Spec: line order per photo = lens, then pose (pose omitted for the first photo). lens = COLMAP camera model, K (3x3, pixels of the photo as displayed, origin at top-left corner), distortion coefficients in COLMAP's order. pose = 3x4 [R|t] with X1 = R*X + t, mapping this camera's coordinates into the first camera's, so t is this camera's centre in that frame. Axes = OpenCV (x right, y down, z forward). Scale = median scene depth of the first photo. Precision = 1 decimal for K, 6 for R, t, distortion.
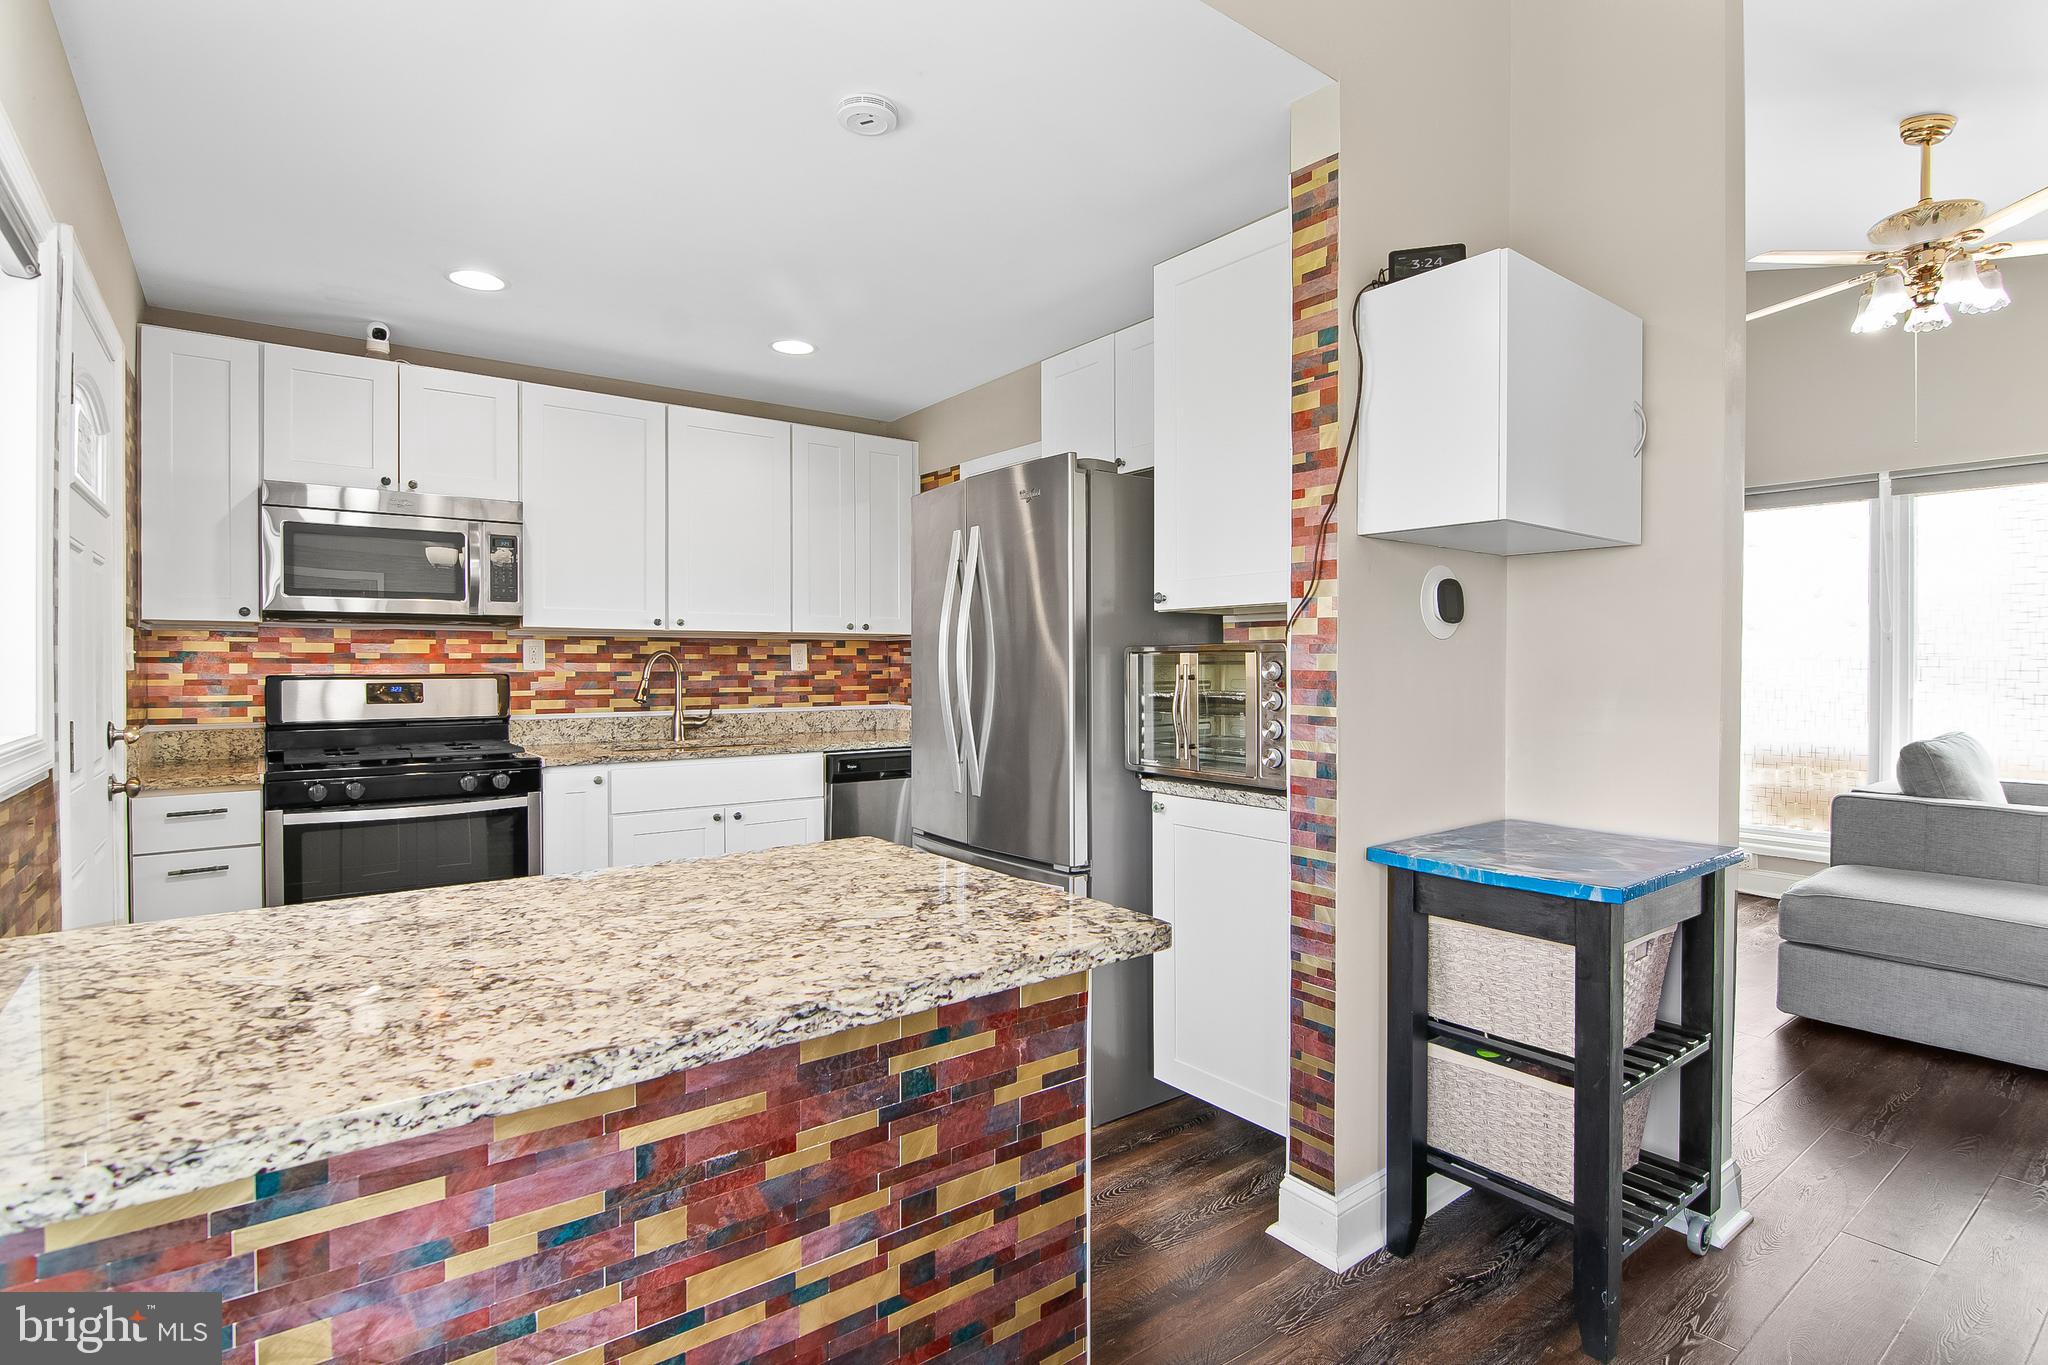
lens RADIAL K [[988.7, 0, 1024.9], [0, 988.7, 675.0], [0, 0, 1]] dist [-0.000403, -0.009386]
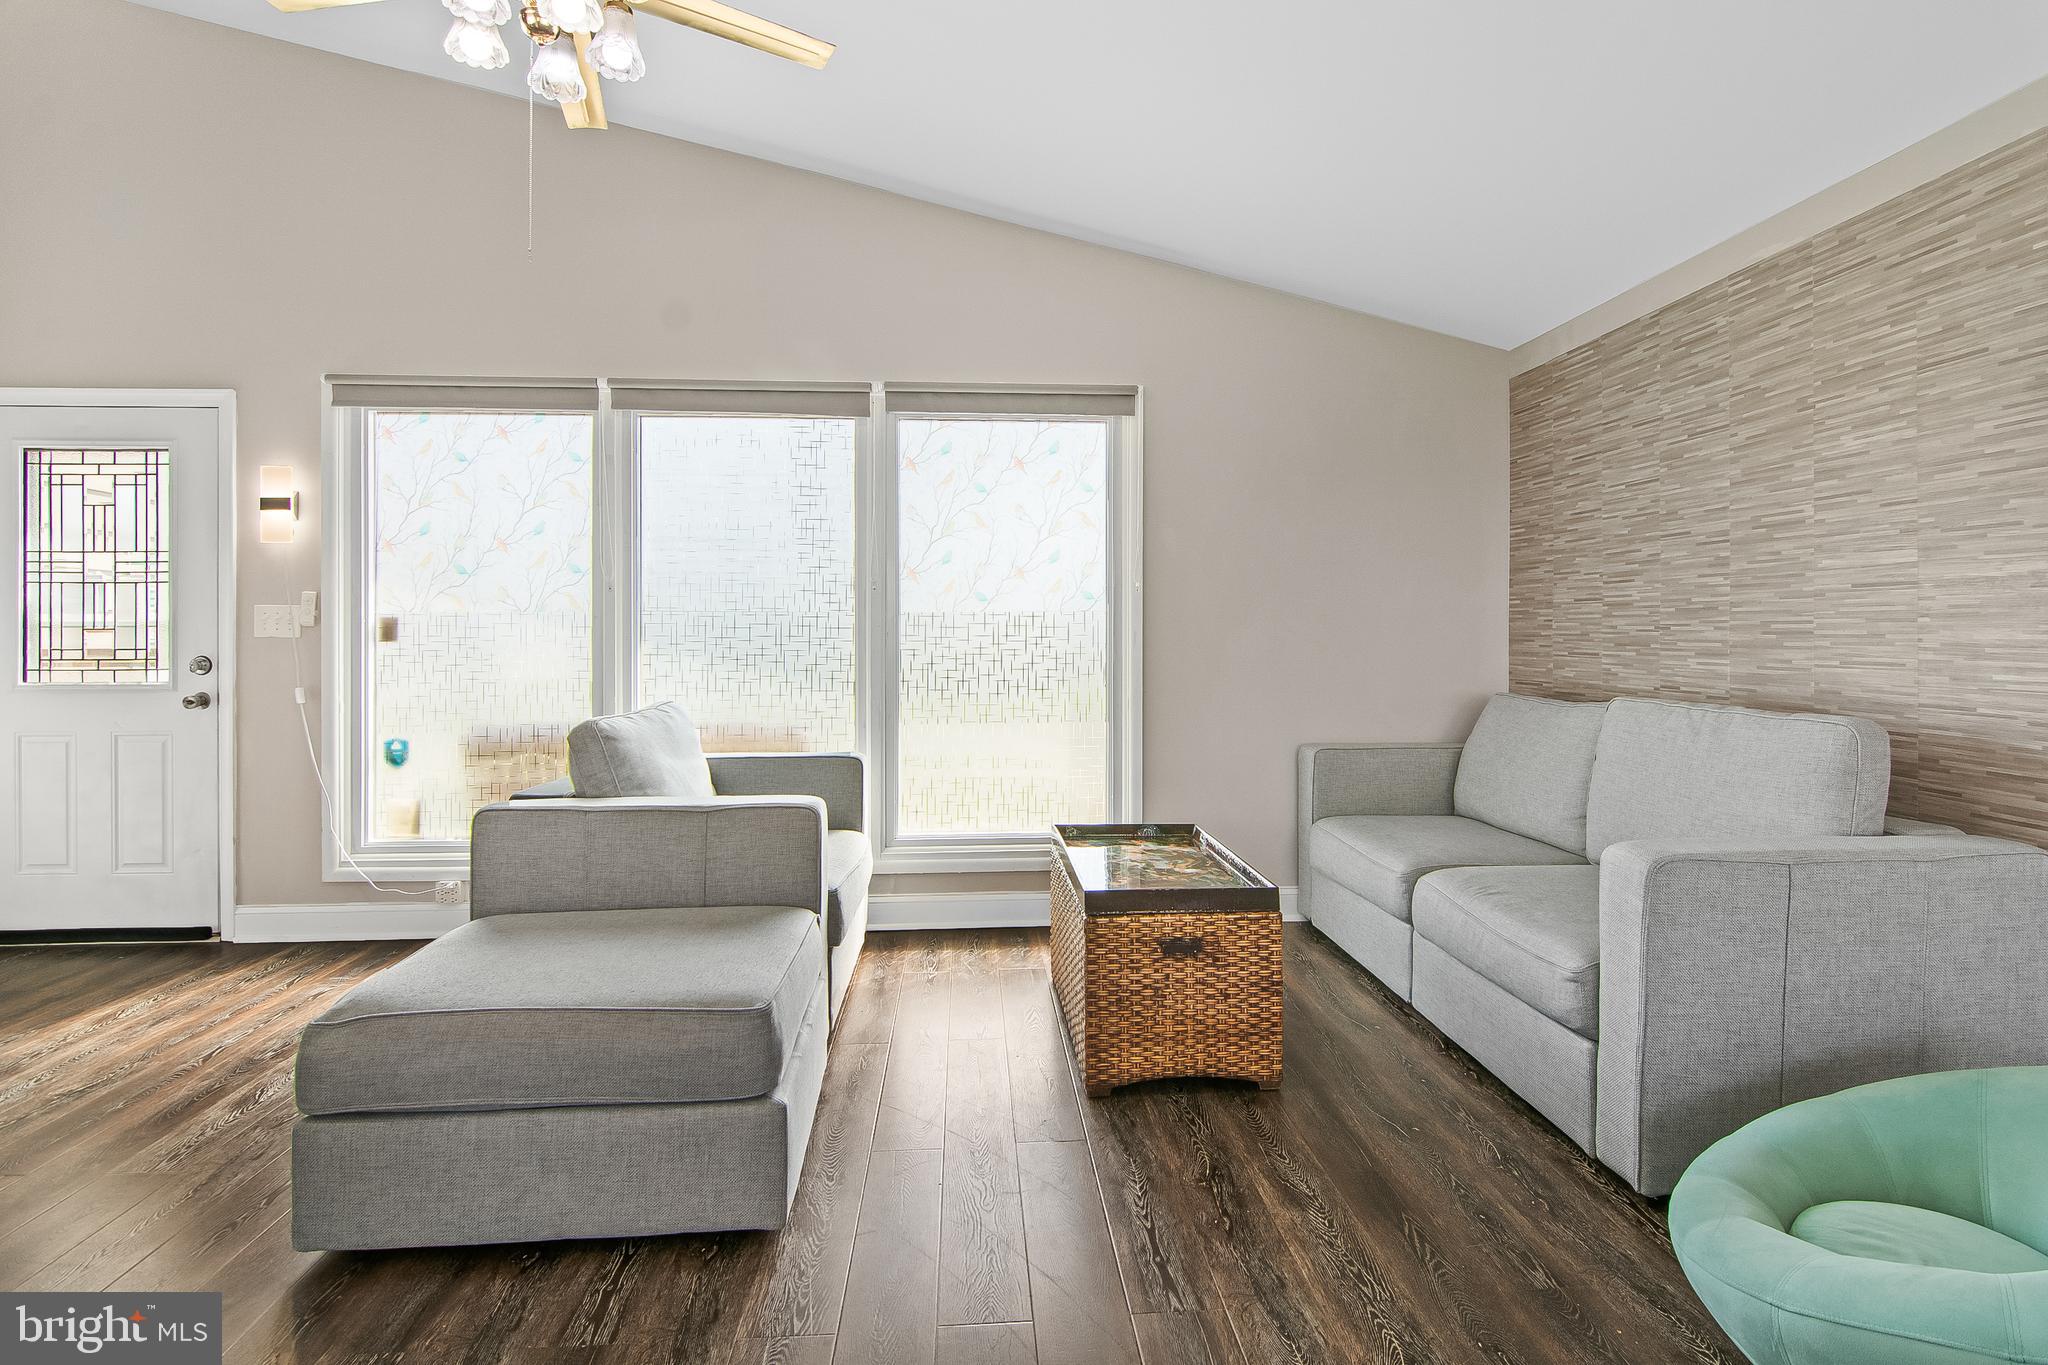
lens RADIAL K [[1002.3, 0, 1033.0], [0, 1002.3, 640.1], [0, 0, 1]] dist [0.000282, -0.009199]
pose [[0.549920, -0.000170, 0.835217, 0.532007], [0.012203, 0.999895, -0.007831, 0.021554], [-0.835128, 0.014498, 0.549864, 0.365518]]
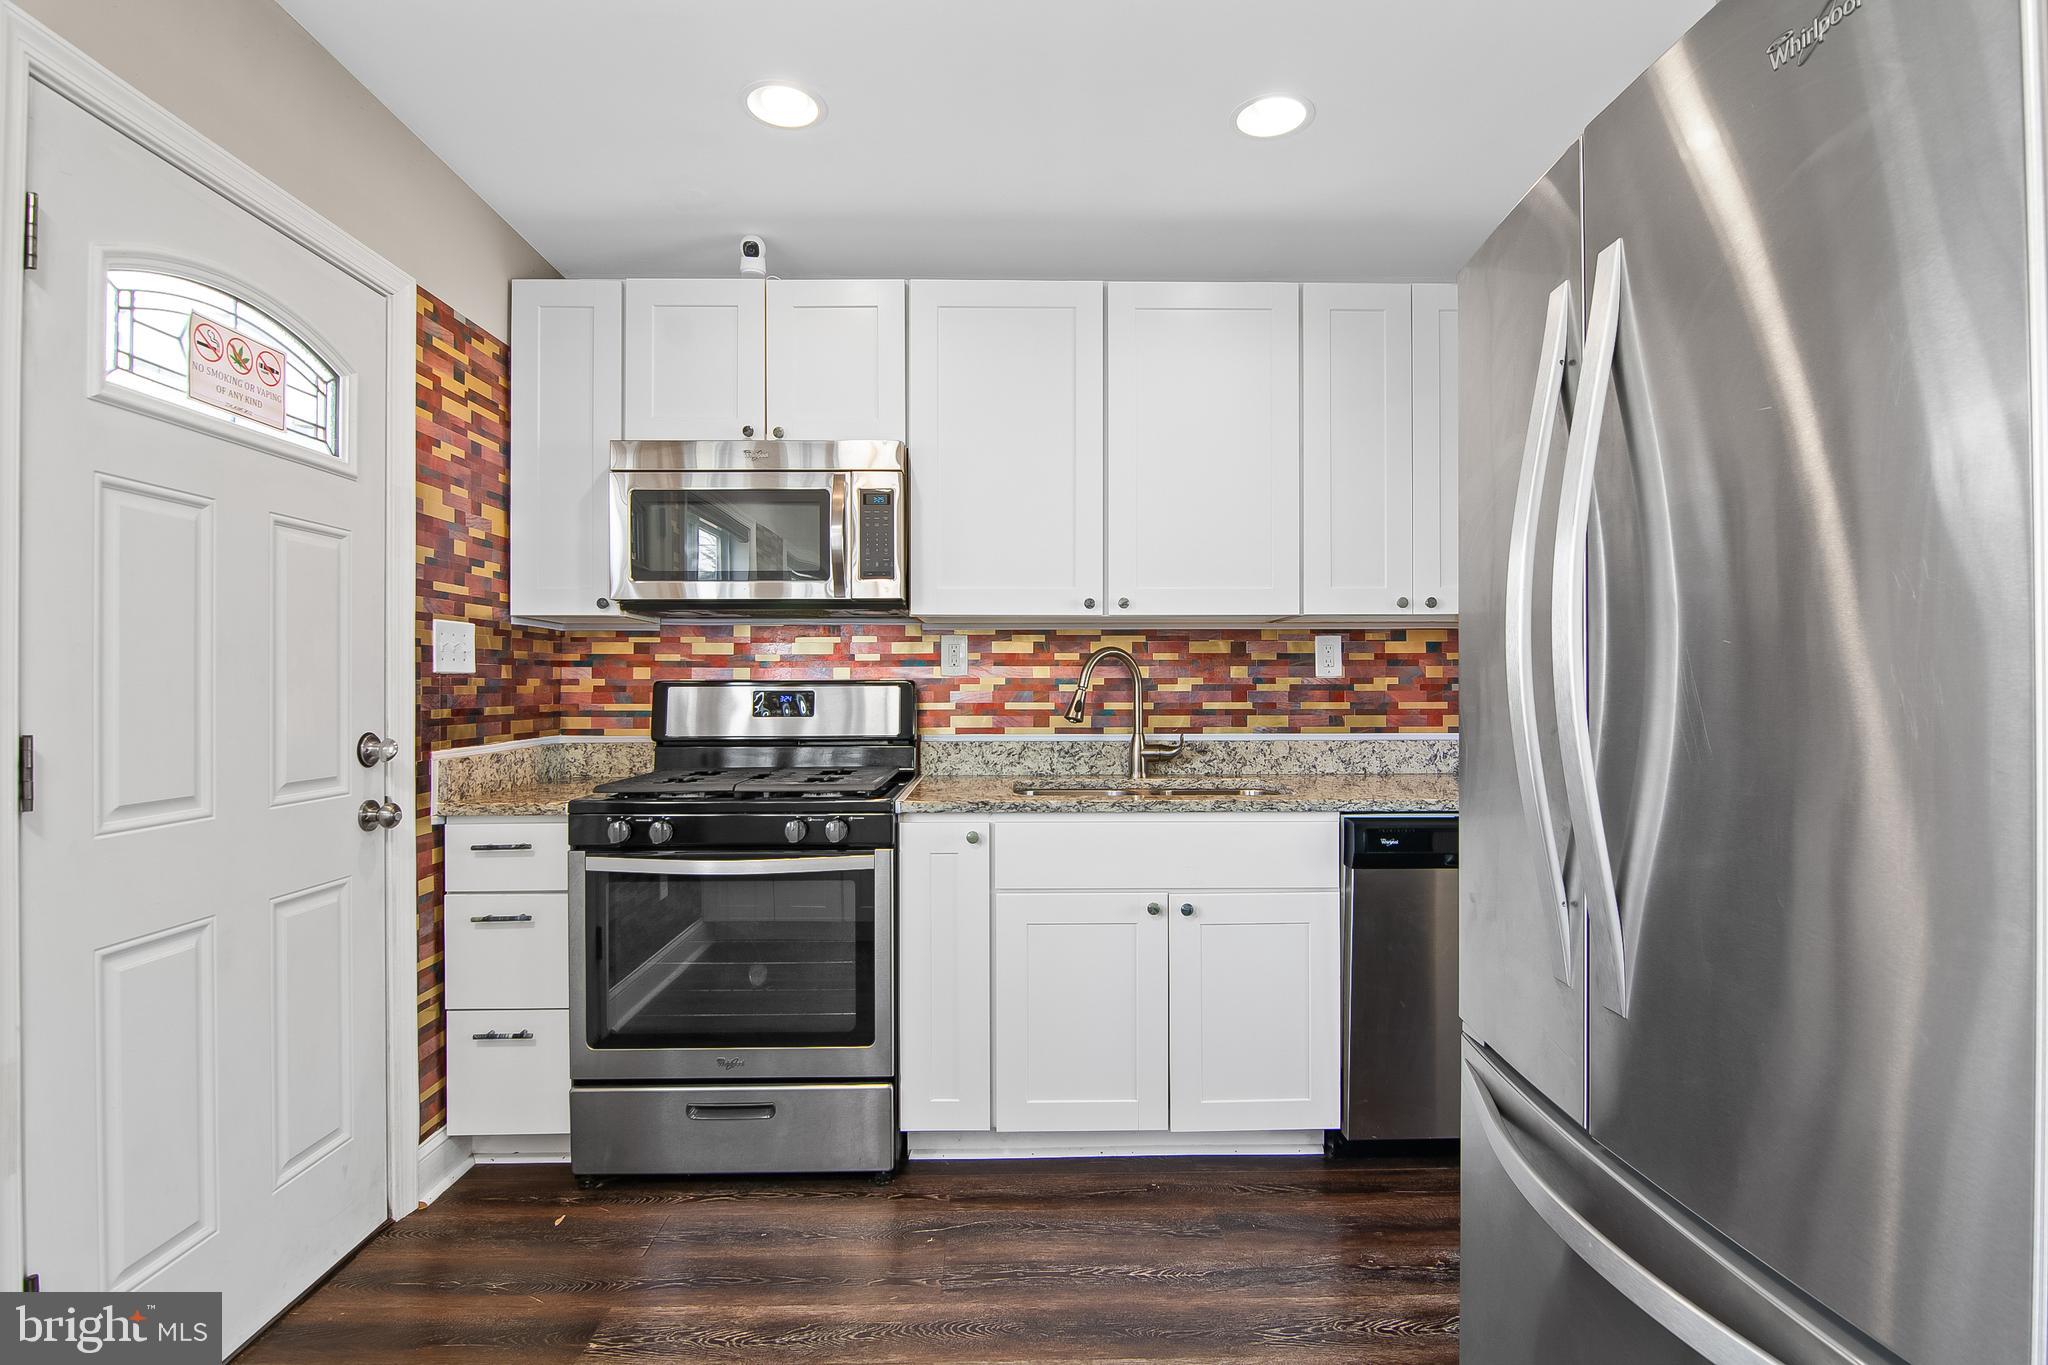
lens RADIAL K [[980.9, 0, 1029.6], [0, 980.9, 685.5], [0, 0, 1]] dist [-0.002408, -0.008532]
pose [[0.807289, -0.000030, -0.590156, -0.010161], [-0.004646, 0.999969, -0.006405, 0.008112], [0.590138, 0.007912, 0.807264, 0.491314]]
